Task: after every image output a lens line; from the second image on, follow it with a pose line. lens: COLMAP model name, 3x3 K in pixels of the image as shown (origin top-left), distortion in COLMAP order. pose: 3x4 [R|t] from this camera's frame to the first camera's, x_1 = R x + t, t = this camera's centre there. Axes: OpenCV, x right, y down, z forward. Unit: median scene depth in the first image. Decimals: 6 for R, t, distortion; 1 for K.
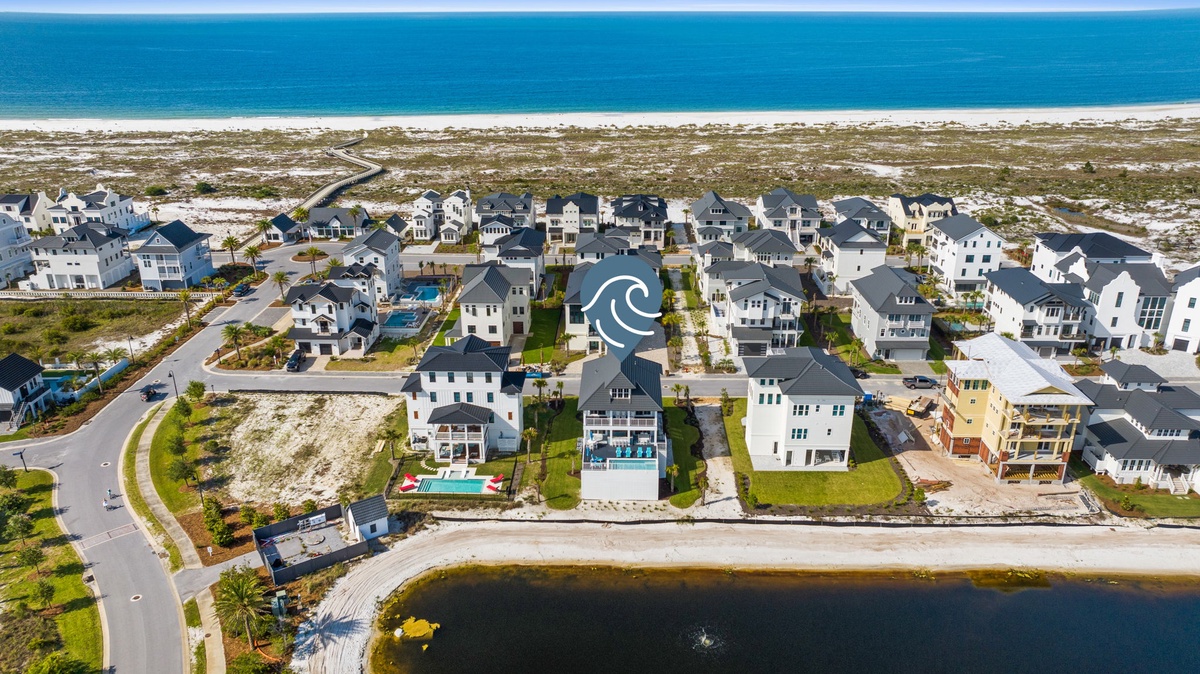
lens RADIAL K [[853.4, 0, 604.5], [0, 853.4, 332.1], [0, 0, 1]] dist [-0.017694, 0.006463]
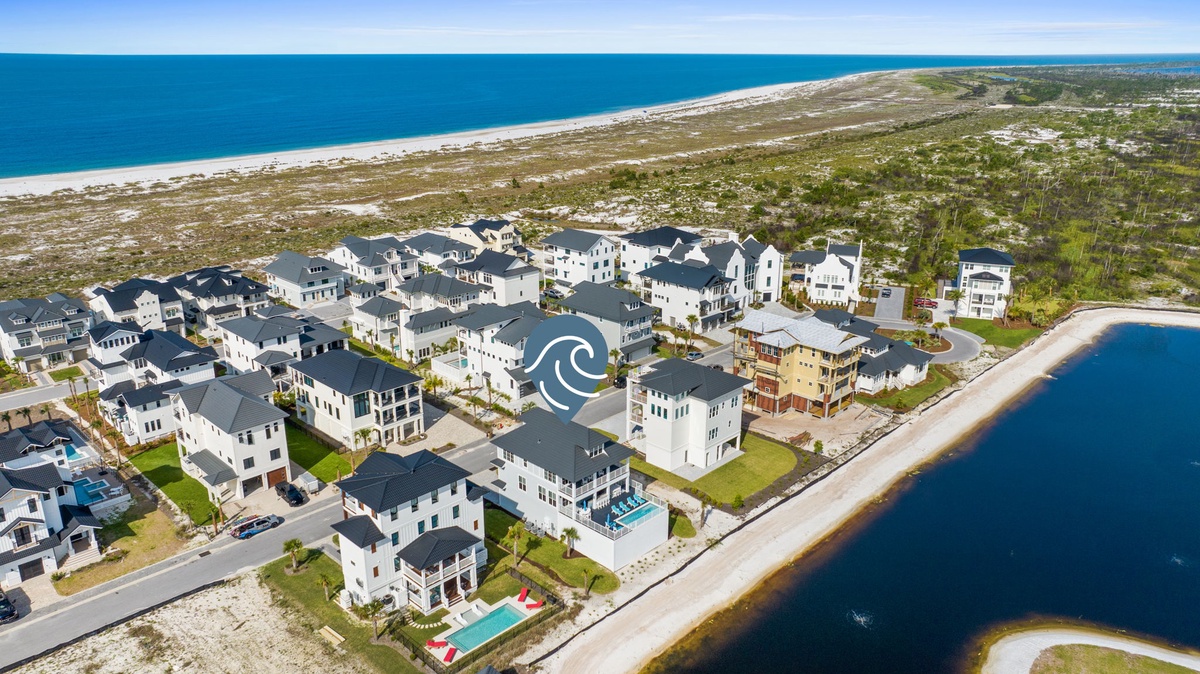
lens RADIAL K [[853.4, 0, 604.5], [0, 853.4, 332.1], [0, 0, 1]] dist [-0.017694, 0.006463]
pose [[0.680737, -0.226641, 0.696585, -0.443998], [0.258135, 0.964154, 0.061436, -0.080784], [-0.685539, 0.137991, 0.714839, 0.230507]]
